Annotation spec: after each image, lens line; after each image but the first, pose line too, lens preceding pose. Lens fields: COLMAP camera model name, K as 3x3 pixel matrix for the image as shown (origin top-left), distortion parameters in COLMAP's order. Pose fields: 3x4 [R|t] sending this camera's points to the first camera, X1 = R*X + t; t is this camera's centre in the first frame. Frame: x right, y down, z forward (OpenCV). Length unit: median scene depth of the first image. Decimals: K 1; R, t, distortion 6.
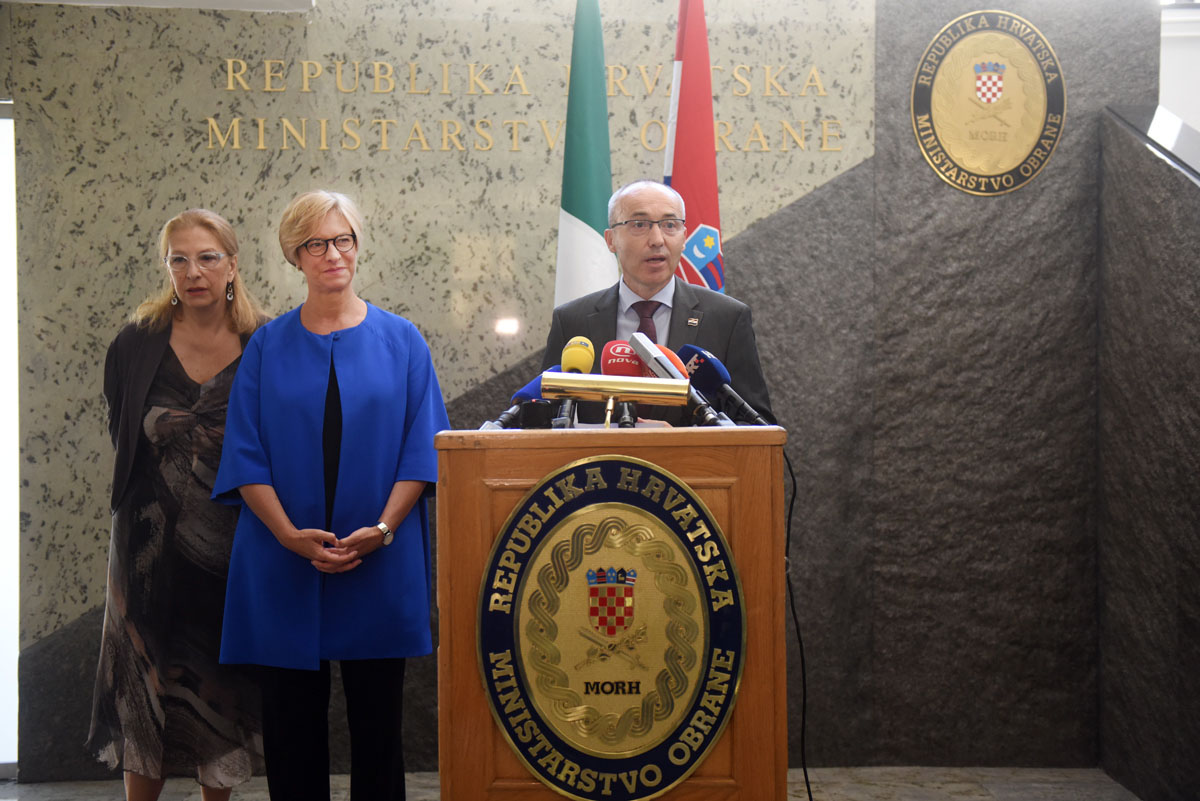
lens RADIAL K [[1630.8, 0, 641.2], [0, 1630.8, 417.3], [0, 0, 1]] dist [0.034939, 0.000000]
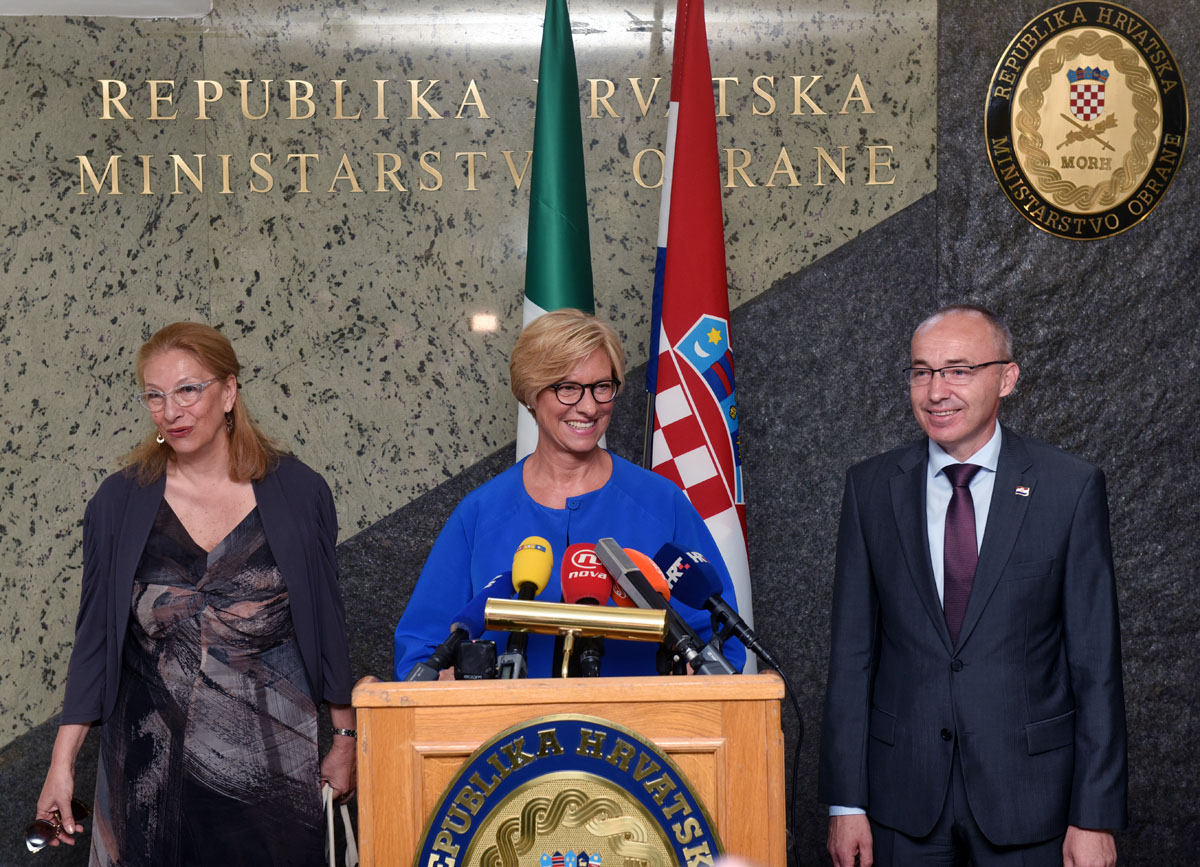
lens RADIAL K [[2216.9, 0, 597.7], [0, 2216.9, 433.1], [0, 0, 1]] dist [0.037006, 0.000000]
pose [[0.999300, -0.007012, -0.036744, 0.020778], [0.008375, 0.999278, 0.037060, -0.086754], [0.036458, -0.037341, 0.998637, -0.055203]]
